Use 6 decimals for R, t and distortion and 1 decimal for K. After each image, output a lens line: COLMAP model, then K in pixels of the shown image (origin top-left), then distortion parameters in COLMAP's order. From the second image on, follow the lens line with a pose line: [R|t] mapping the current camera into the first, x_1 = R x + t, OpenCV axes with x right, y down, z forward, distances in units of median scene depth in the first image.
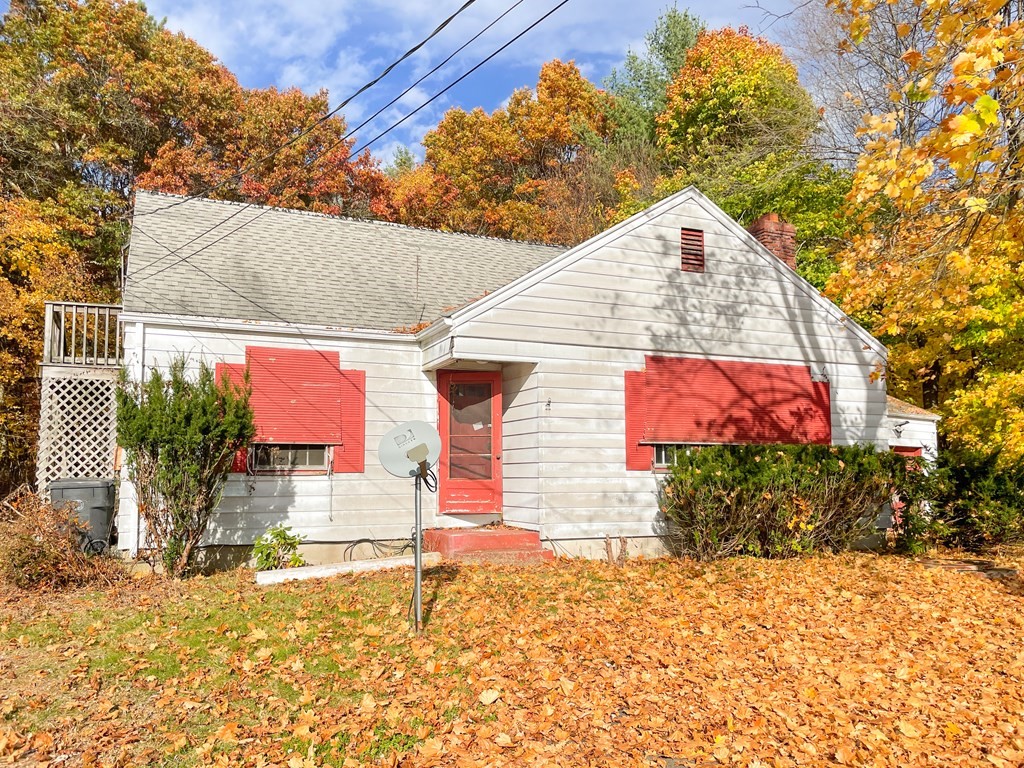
lens RADIAL K [[775.3, 0, 507.1], [0, 775.3, 406.9], [0, 0, 1]] dist [0.005697, -0.003715]
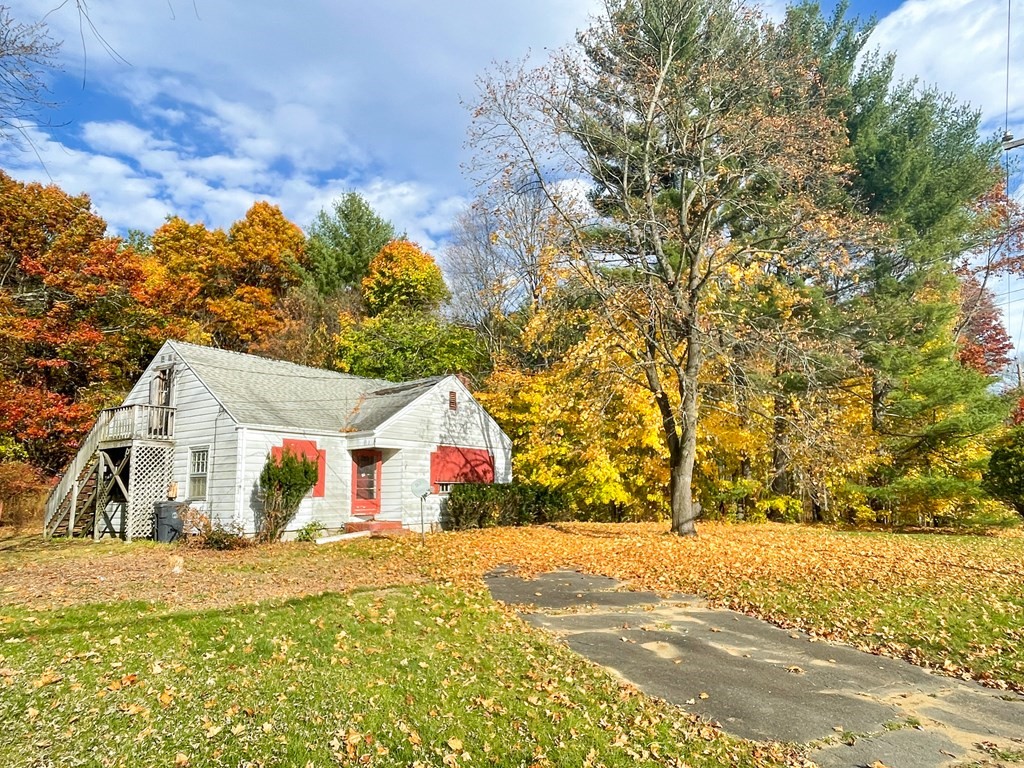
lens RADIAL K [[637.6, 0, 511.1], [0, 637.6, 349.3], [0, 0, 1]] dist [-0.004878, -0.001621]
pose [[0.829081, 0.111633, 0.547871, -0.725092], [-0.032225, 0.987778, -0.152502, -0.064780], [-0.558199, 0.108782, 0.822545, -0.762838]]
